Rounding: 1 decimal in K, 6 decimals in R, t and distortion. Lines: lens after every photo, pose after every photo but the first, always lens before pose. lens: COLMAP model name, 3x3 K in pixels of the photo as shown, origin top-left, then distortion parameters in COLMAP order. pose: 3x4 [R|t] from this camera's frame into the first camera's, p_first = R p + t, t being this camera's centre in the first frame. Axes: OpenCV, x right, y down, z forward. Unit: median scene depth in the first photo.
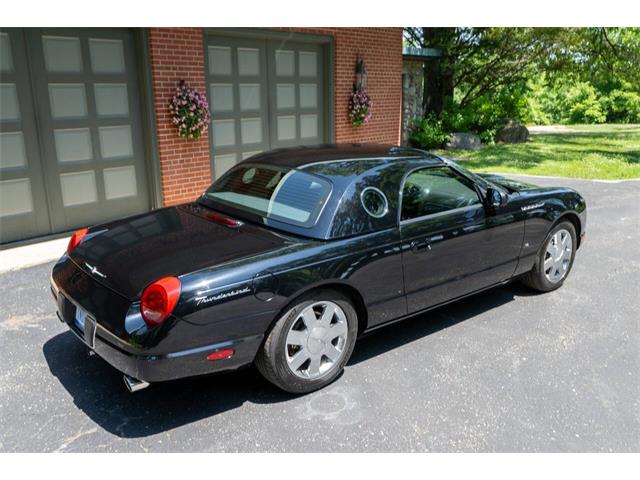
lens RADIAL K [[596.0, 0, 337.4], [0, 596.0, 263.1], [0, 0, 1]] dist [0.009093, 0.000573]
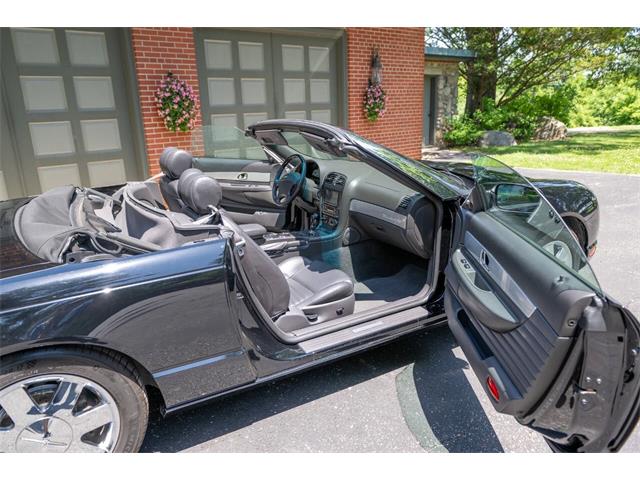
lens RADIAL K [[484.2, 0, 328.5], [0, 484.2, 242.7], [0, 0, 1]] dist [-0.001072, -0.002043]
pose [[0.985813, 0.023533, -0.166191, 0.137992], [-0.024214, 0.999705, -0.002070, -0.030396], [0.166093, 0.006065, 0.986091, 0.257198]]
